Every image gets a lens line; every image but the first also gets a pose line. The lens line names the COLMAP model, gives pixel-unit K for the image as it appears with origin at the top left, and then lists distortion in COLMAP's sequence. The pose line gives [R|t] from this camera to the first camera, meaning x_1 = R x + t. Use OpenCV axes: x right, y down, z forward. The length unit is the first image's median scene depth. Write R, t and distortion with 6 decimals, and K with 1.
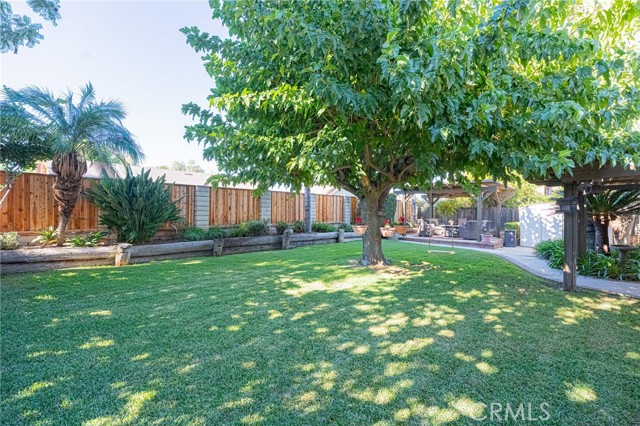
lens RADIAL K [[284.1, 0, 317.8], [0, 284.1, 212.0], [0, 0, 1]] dist [0.001451, -0.001052]
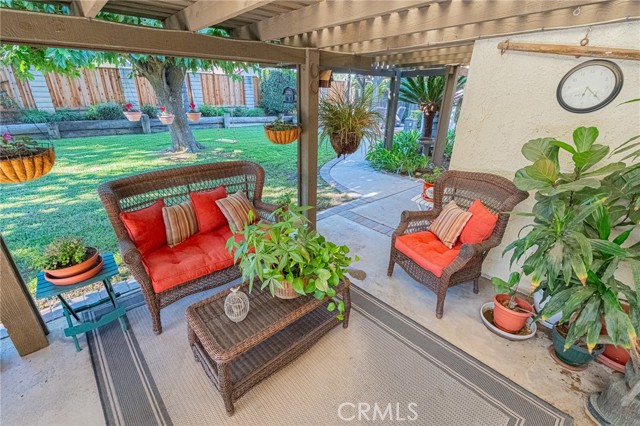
lens RADIAL K [[284.1, 0, 319.8], [0, 284.1, 212.7], [0, 0, 1]] dist [0.001451, -0.001052]
pose [[0.998291, 0.036908, -0.045317, 0.982578], [-0.016122, 0.919193, 0.393476, -0.035725], [0.056178, -0.392073, 0.918217, -0.032125]]
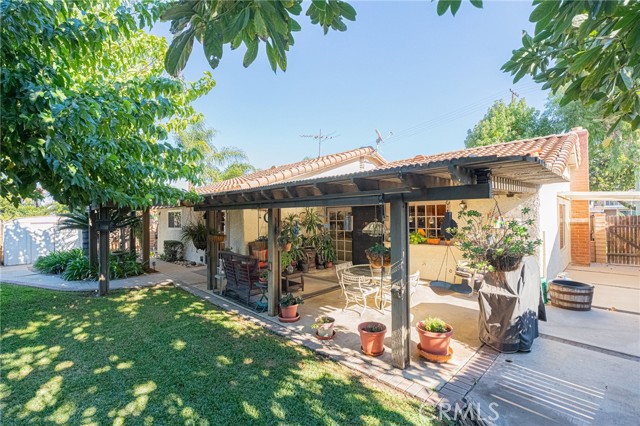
lens RADIAL K [[284.1, 0, 320.4], [0, 284.1, 214.1], [0, 0, 1]] dist [0.001451, -0.001052]
pose [[0.015811, 0.004241, 0.999866, -0.317900], [0.009996, 0.999940, -0.004400, -0.055231], [-0.999825, 0.010064, 0.015768, 0.044005]]
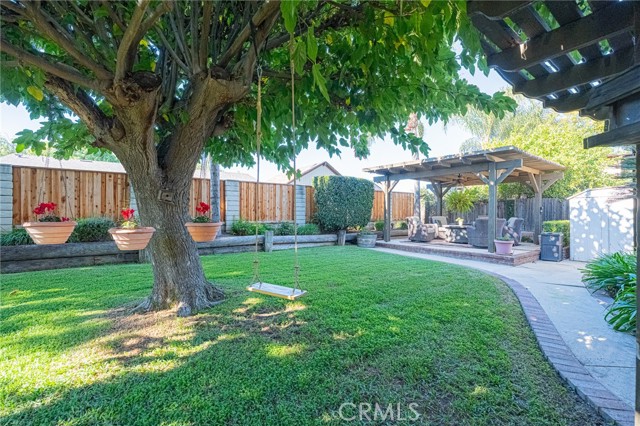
lens RADIAL K [[284.1, 0, 321.0], [0, 284.1, 213.7], [0, 0, 1]] dist [0.001451, -0.001052]
pose [[0.987812, -0.008894, -0.155399, 0.660385], [0.008860, 0.999960, -0.000908, 0.043846], [0.155401, -0.000480, 0.987851, 0.748525]]
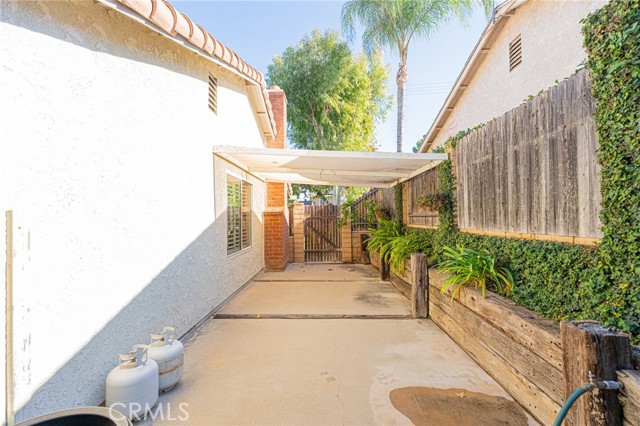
lens RADIAL K [[284.1, 0, 319.9], [0, 284.1, 214.3], [0, 0, 1]] dist [0.001451, -0.001052]
pose [[-0.687465, 0.001037, 0.726216, 0.441030], [0.001824, 0.999998, 0.000299, 0.018840], [-0.726215, 0.001530, -0.687466, -0.859054]]
